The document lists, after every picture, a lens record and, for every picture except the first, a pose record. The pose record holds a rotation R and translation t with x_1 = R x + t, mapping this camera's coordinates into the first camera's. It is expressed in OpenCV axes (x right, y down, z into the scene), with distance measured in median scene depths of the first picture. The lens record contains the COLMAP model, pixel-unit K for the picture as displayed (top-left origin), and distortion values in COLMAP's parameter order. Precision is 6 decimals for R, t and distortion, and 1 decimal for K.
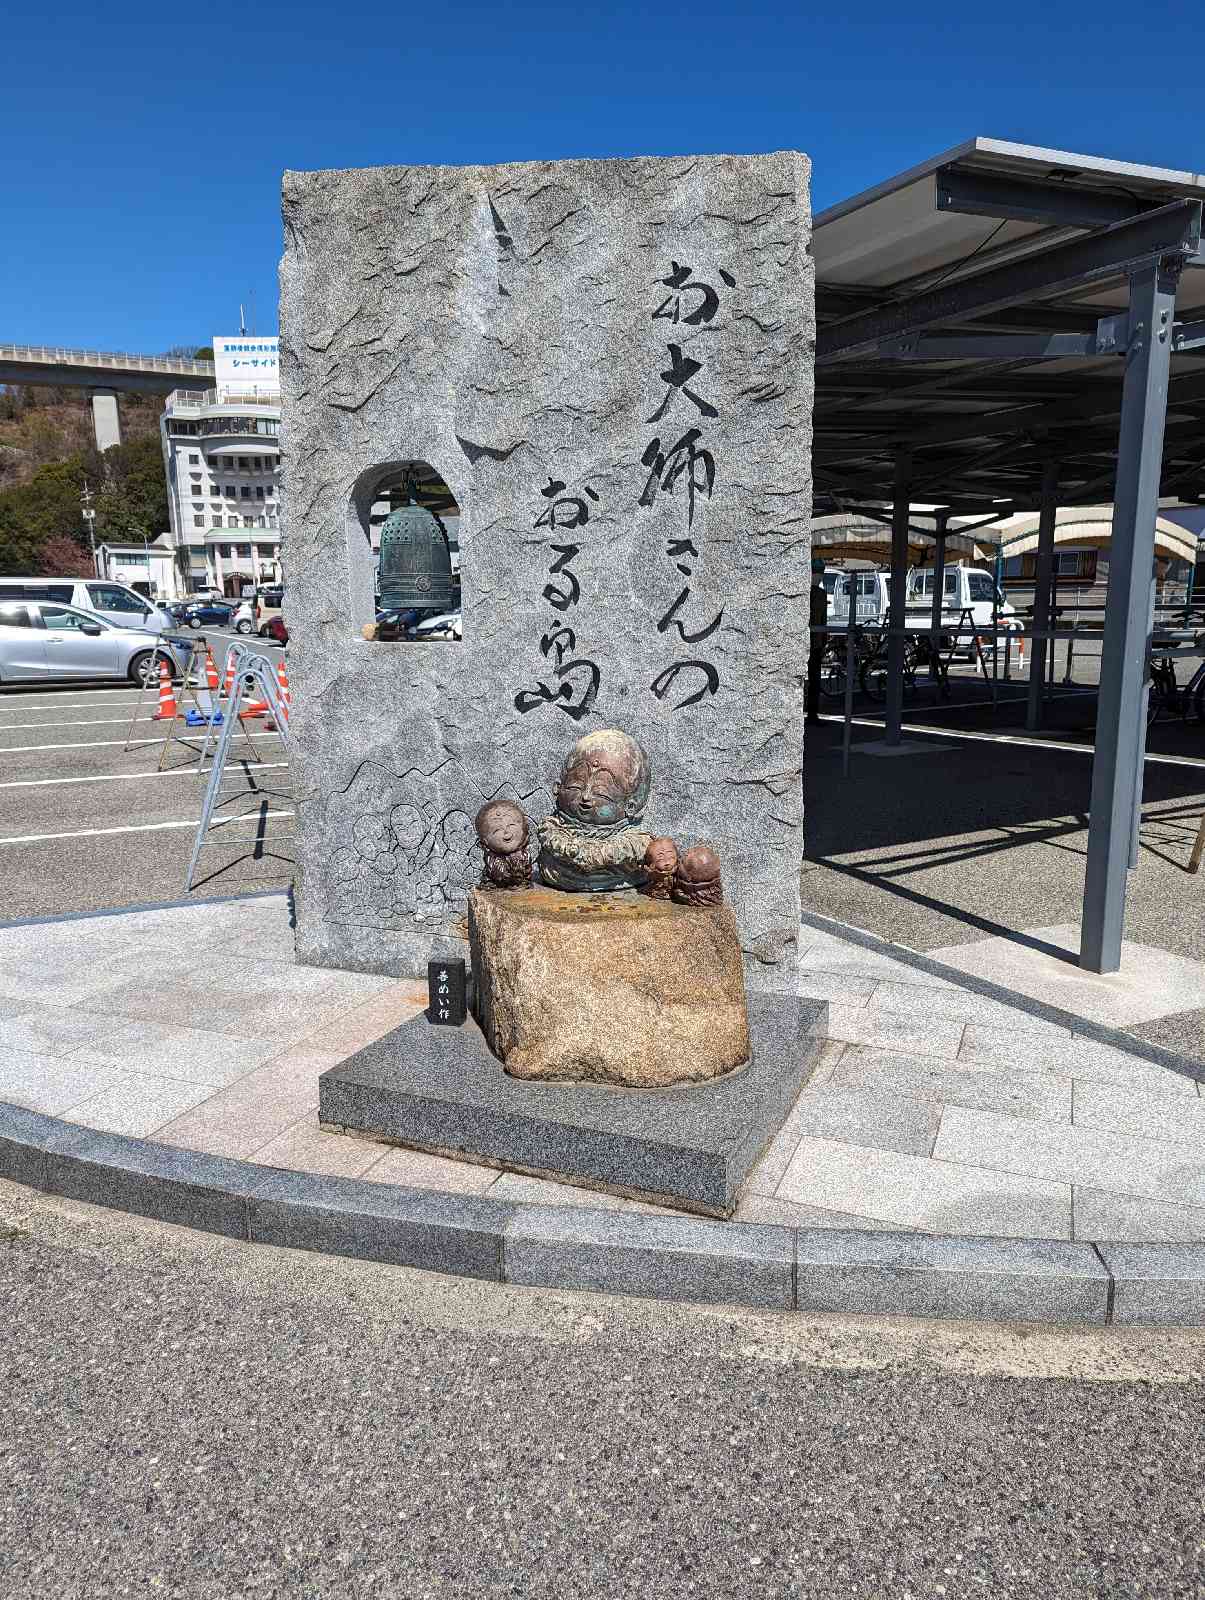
lens RADIAL K [[1131.5, 0, 586.2], [0, 1131.5, 825.2], [0, 0, 1]] dist [0.016919, 0.015254]
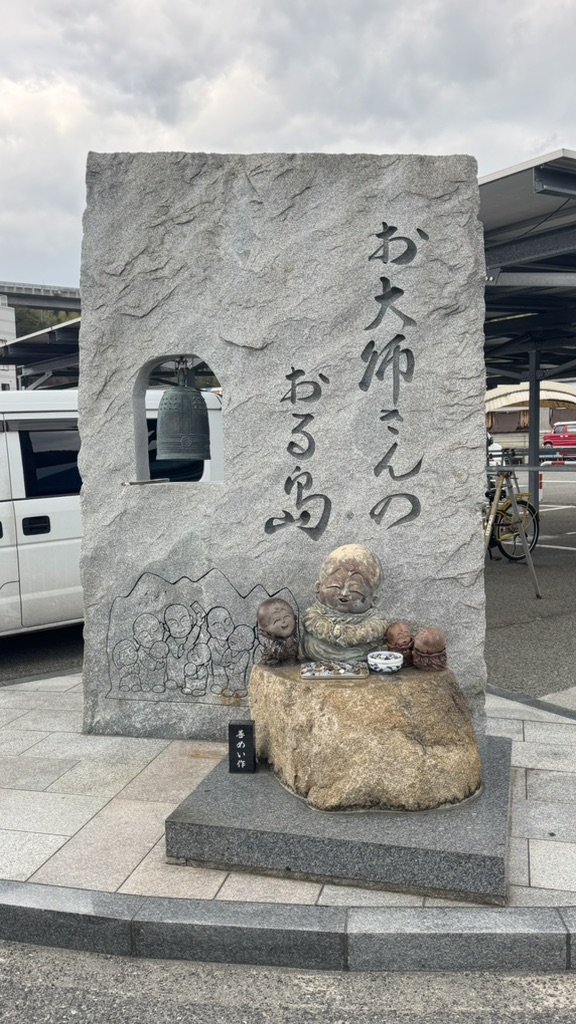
lens RADIAL K [[848.3, 0, 288.8], [0, 848.3, 517.6], [0, 0, 1]] dist [0.060791, -0.055511]
pose [[0.989749, -0.022604, 0.141020, -0.192693], [0.038196, 0.993323, -0.108861, -0.007123], [-0.137617, 0.113132, 0.984003, -0.012179]]
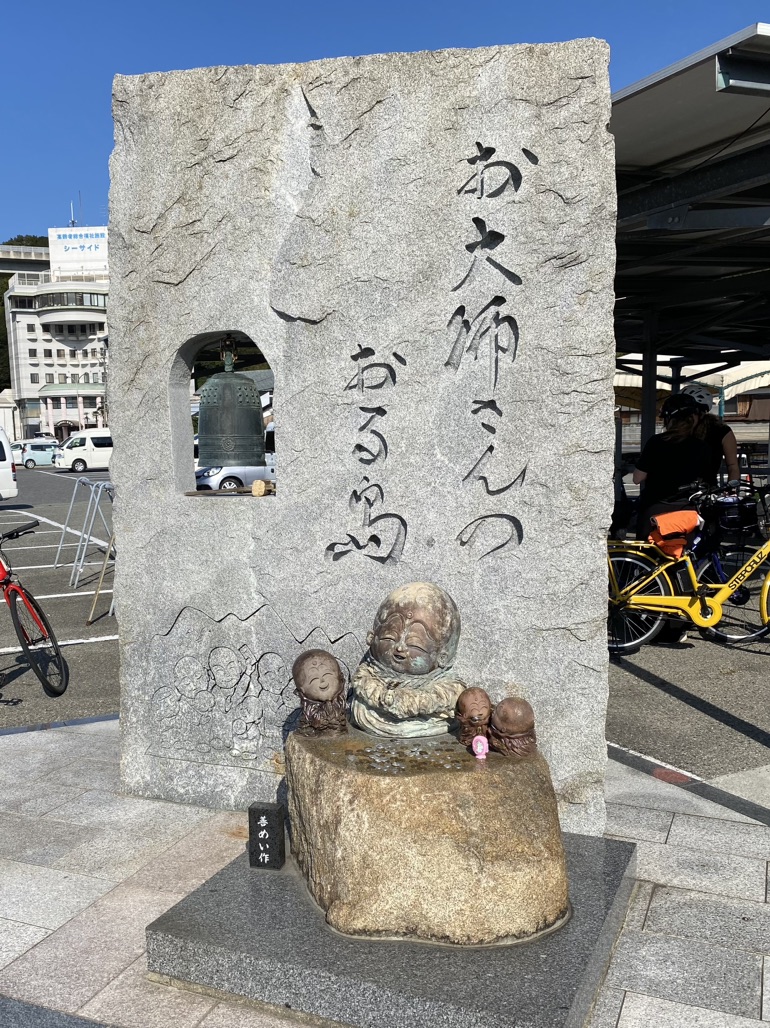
lens RADIAL K [[969.4, 0, 317.2], [0, 969.4, 590.5], [0, 0, 1]] dist [-0.002708, 0.000000]
pose [[0.999016, -0.007684, -0.043675, -0.034389], [0.005900, 0.999149, -0.040825, -0.039046], [0.043952, 0.040527, 0.998211, 0.101638]]
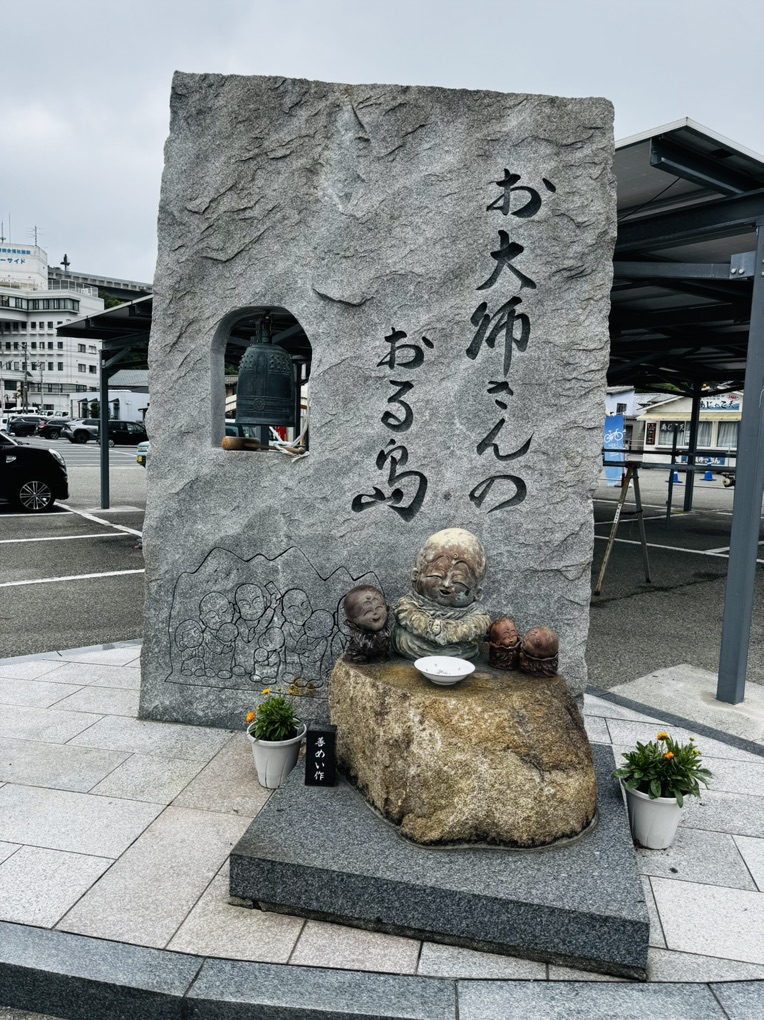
lens RADIAL K [[728.4, 0, 384.1], [0, 728.4, 514.2], [0, 0, 1]] dist [0.039147, -0.052386]
pose [[0.978508, 0.023774, 0.204832, -0.206733], [-0.006210, 0.996279, -0.085968, -0.030535], [-0.206113, 0.082848, 0.975015, 0.233702]]
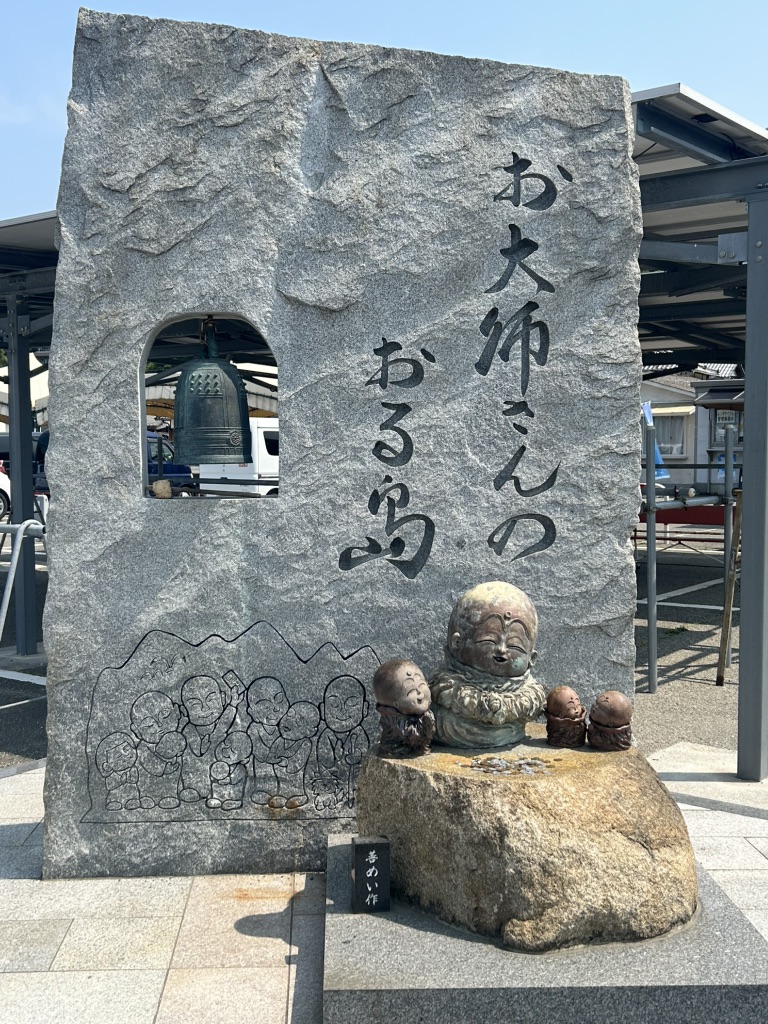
lens RADIAL K [[1157.9, 0, 374.4], [0, 1157.9, 514.1], [0, 0, 1]] dist [0.015746, 0.000000]
pose [[0.902509, -0.014490, 0.430428, -0.495355], [0.076031, 0.989097, -0.126121, -0.022064], [-0.423907, 0.146551, 0.893770, 0.107637]]
